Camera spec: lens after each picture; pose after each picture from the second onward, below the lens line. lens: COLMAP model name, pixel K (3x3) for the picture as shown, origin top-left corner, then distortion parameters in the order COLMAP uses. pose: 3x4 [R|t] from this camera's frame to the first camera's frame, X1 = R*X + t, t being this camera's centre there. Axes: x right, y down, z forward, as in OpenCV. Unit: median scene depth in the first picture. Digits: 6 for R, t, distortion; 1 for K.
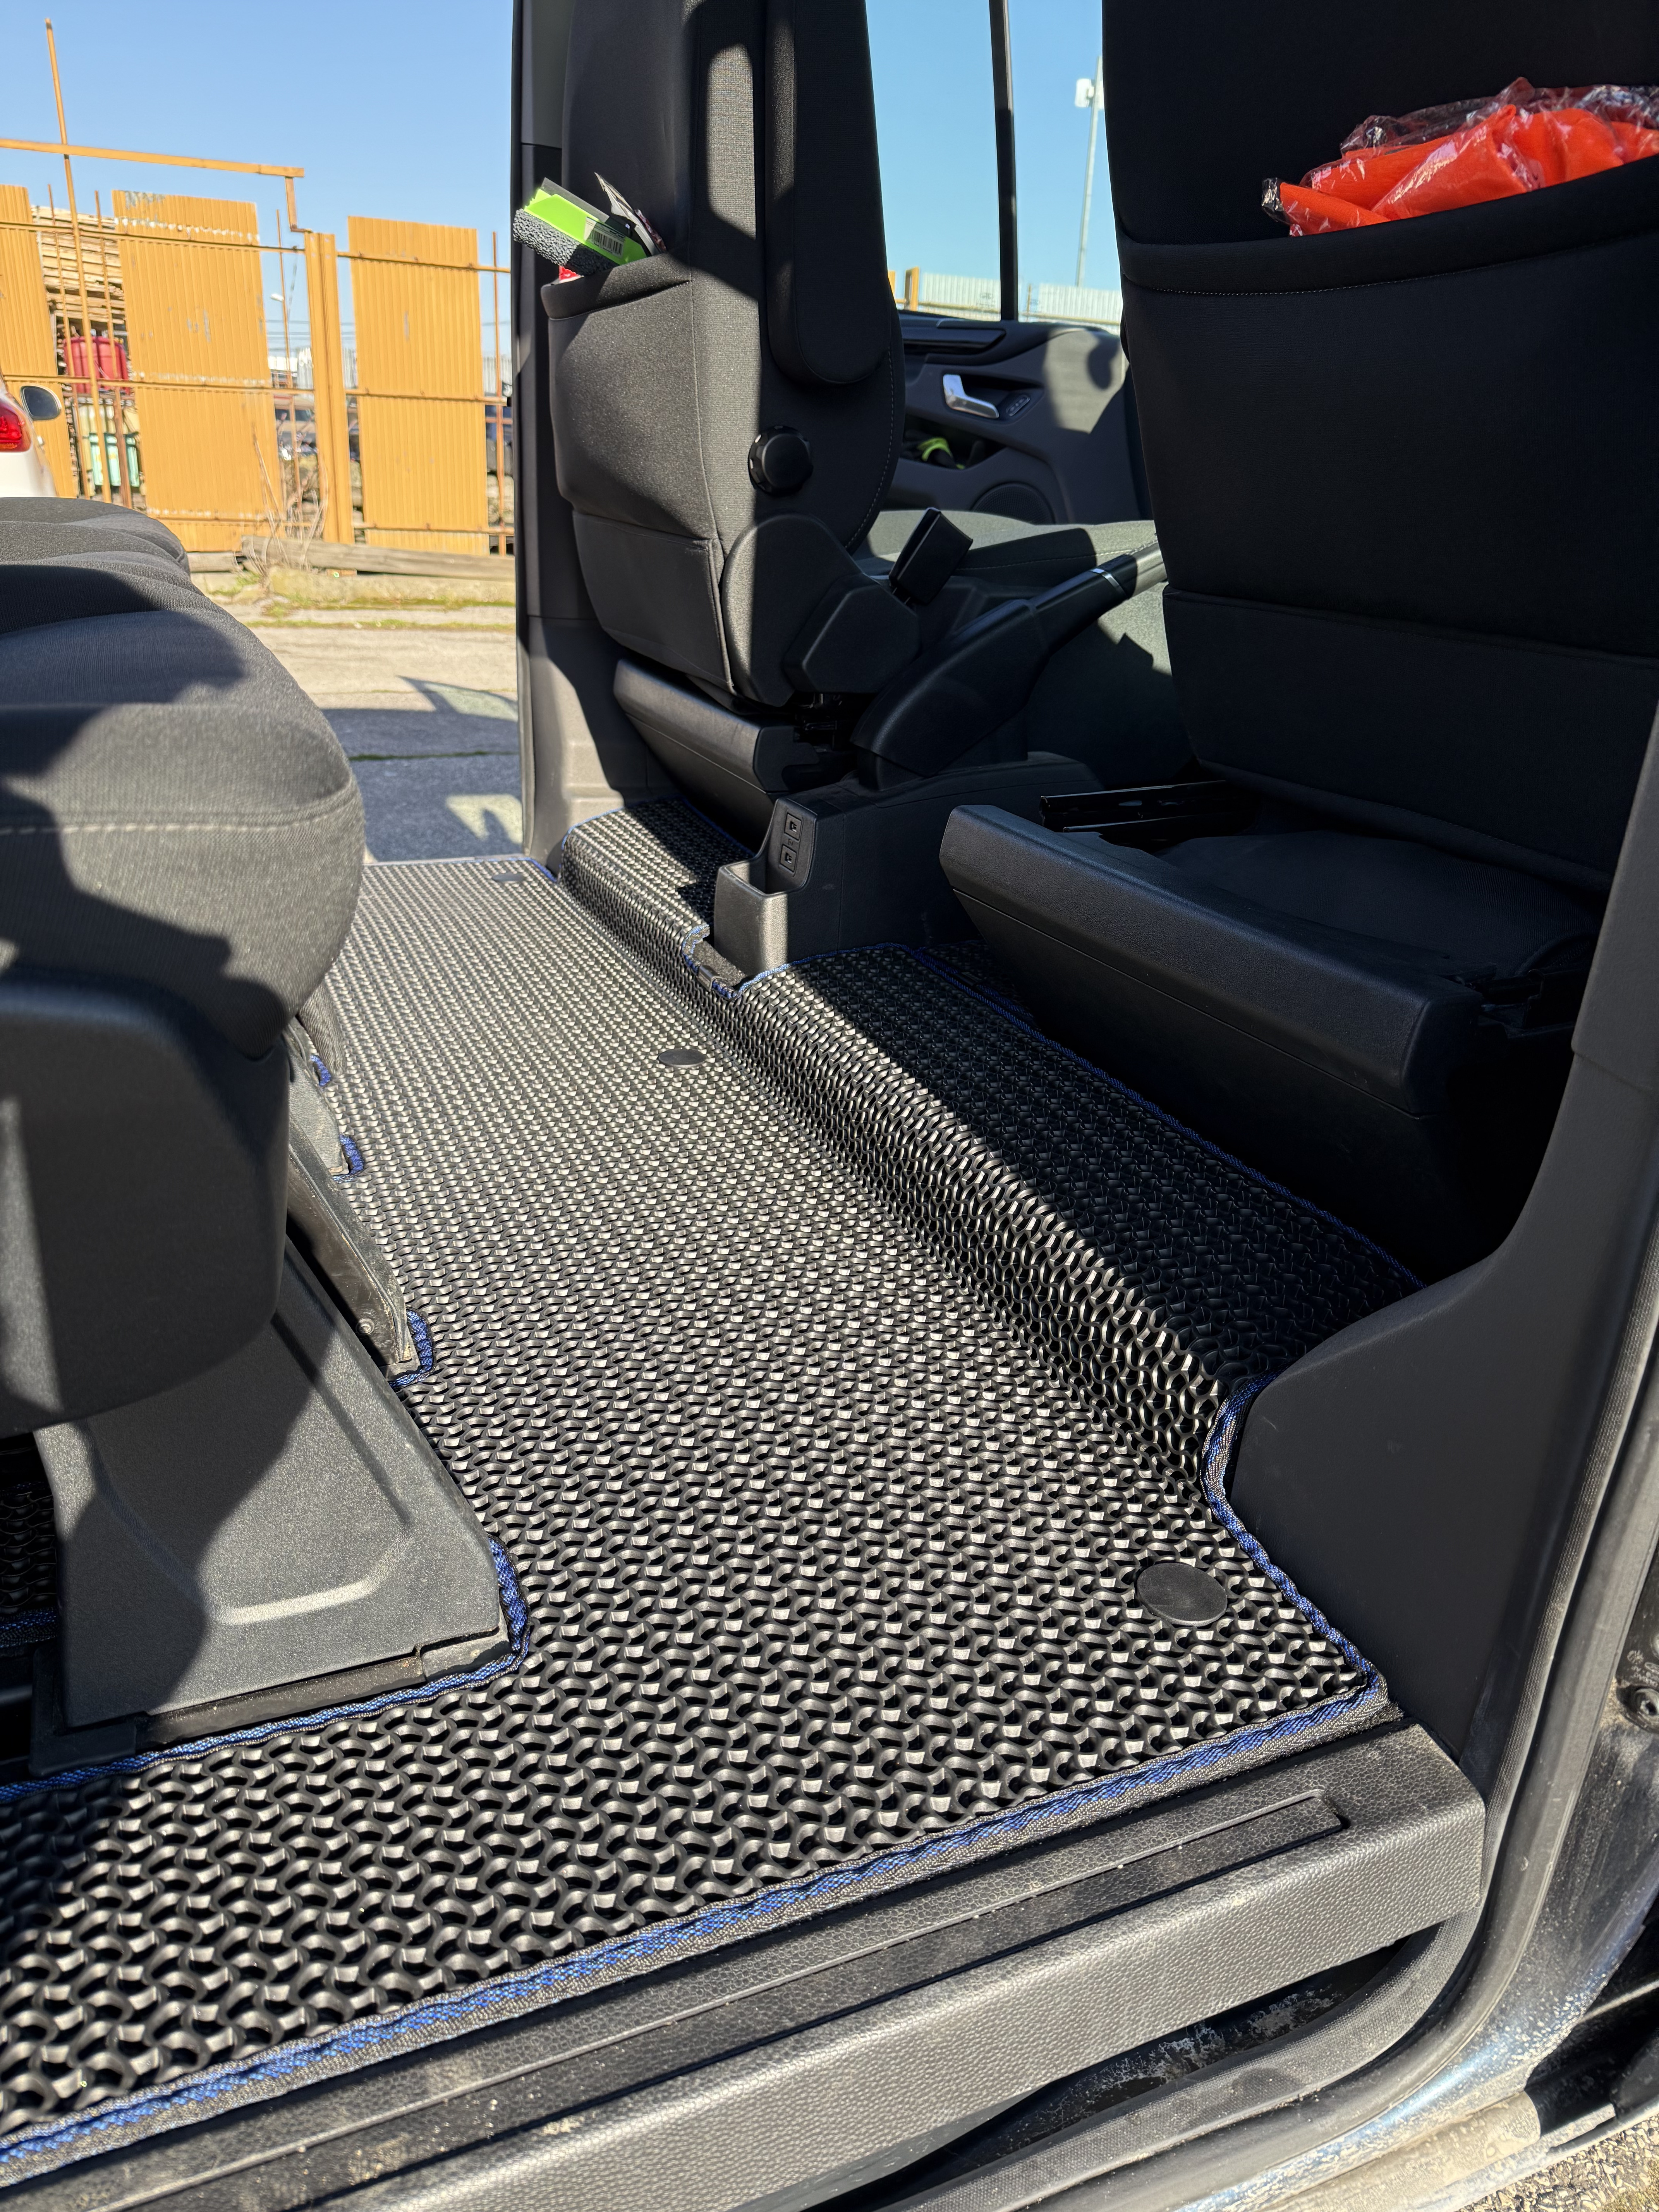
lens RADIAL K [[1565.5, 0, 829.5], [0, 1565.5, 1106.0], [0, 0, 1]] dist [0.001854, -0.000153]
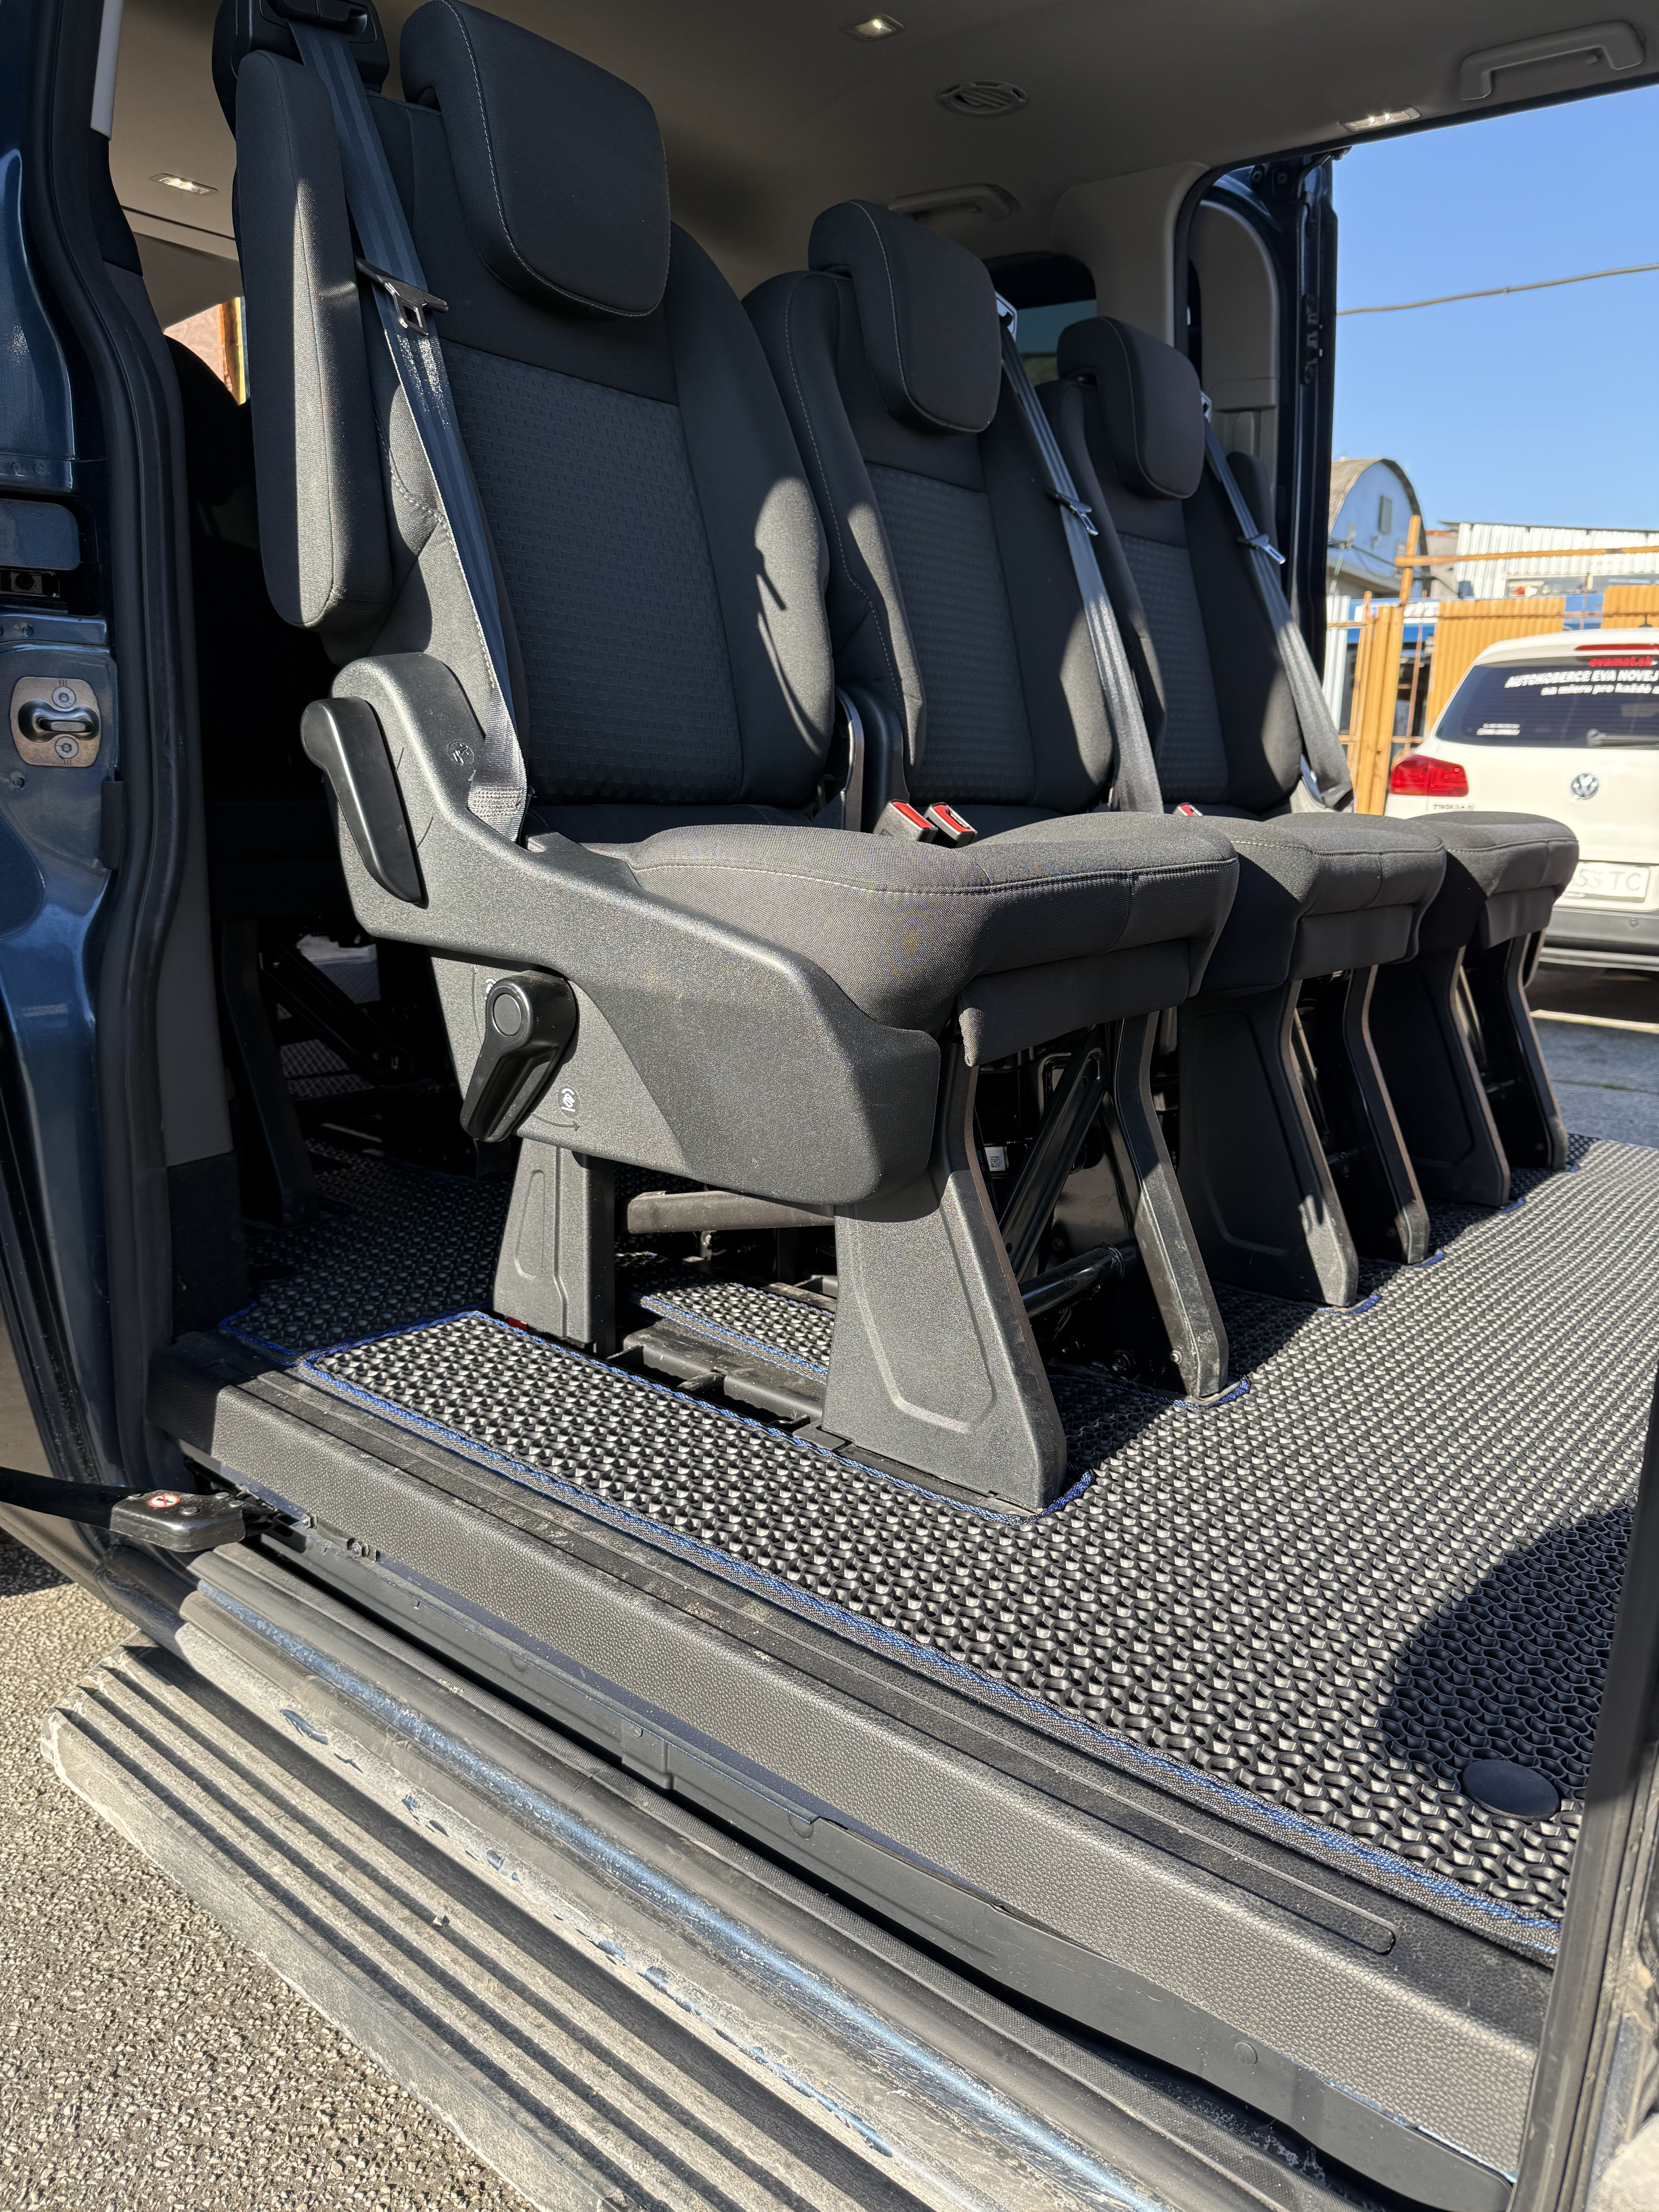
lens RADIAL K [[1565.5, 0, 829.5], [0, 1565.5, 1106.0], [0, 0, 1]] dist [0.001854, -0.000153]
pose [[0.462546, 0.156731, -0.872632, 1.050993], [-0.340376, 0.940219, -0.011549, 0.086671], [0.818655, 0.302365, 0.488242, 0.064657]]
